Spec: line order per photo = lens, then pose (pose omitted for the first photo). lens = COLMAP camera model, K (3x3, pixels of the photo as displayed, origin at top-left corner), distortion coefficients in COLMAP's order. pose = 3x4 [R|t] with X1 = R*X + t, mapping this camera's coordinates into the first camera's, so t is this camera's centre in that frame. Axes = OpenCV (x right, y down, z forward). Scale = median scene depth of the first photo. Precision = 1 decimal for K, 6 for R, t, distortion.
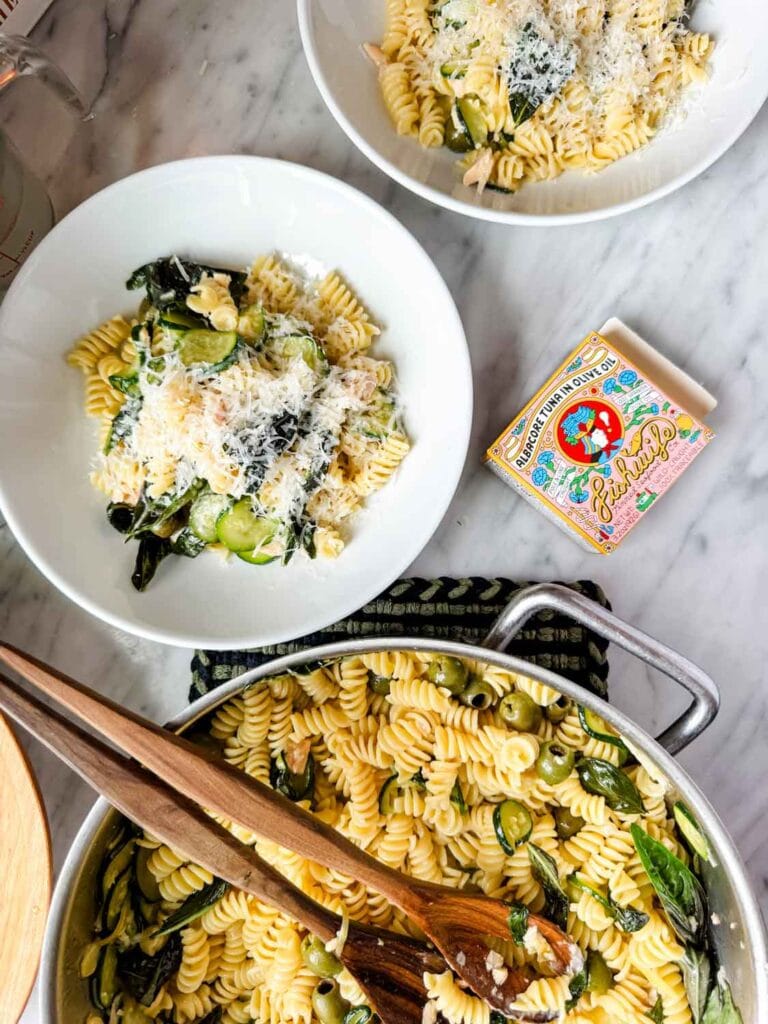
lens RADIAL K [[778.5, 0, 384.0], [0, 778.5, 512.0], [0, 0, 1]] dist [0.107782, -0.166453]
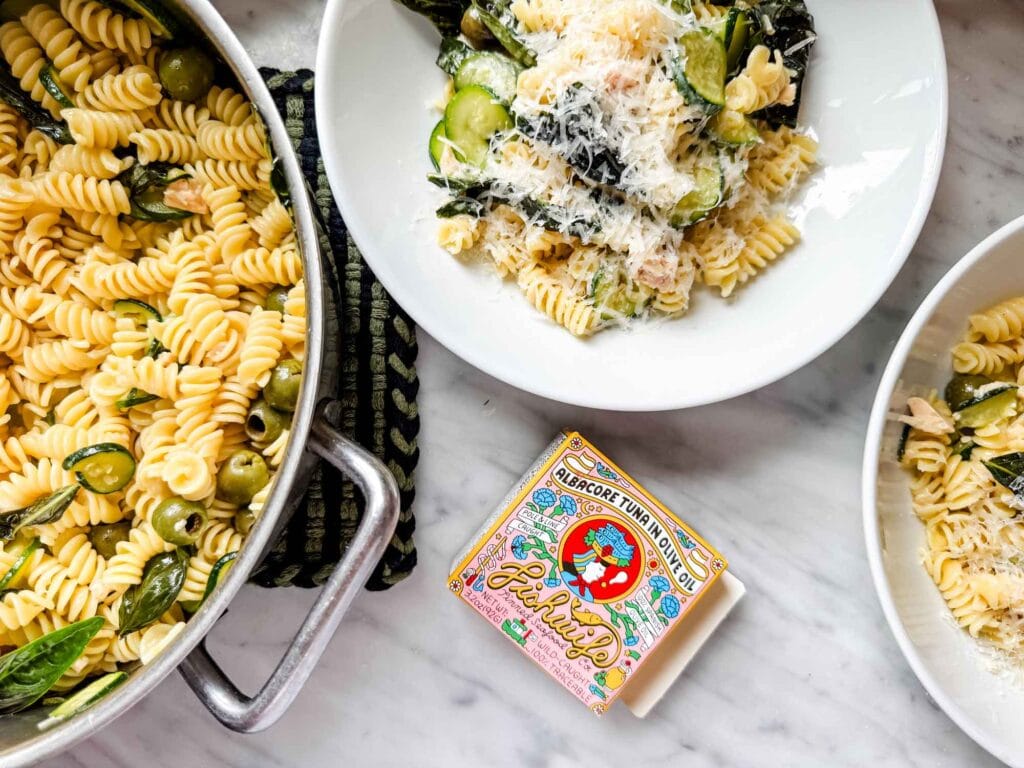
lens RADIAL K [[758.4, 0, 512.0], [0, 758.4, 384.0], [0, 0, 1]] dist [0.054981, -0.066463]
pose [[0.013672, 0.999783, 0.015749, 0.071128], [-0.999905, 0.013641, 0.002126, -0.015617], [0.001910, -0.015776, 0.999874, 0.233681]]
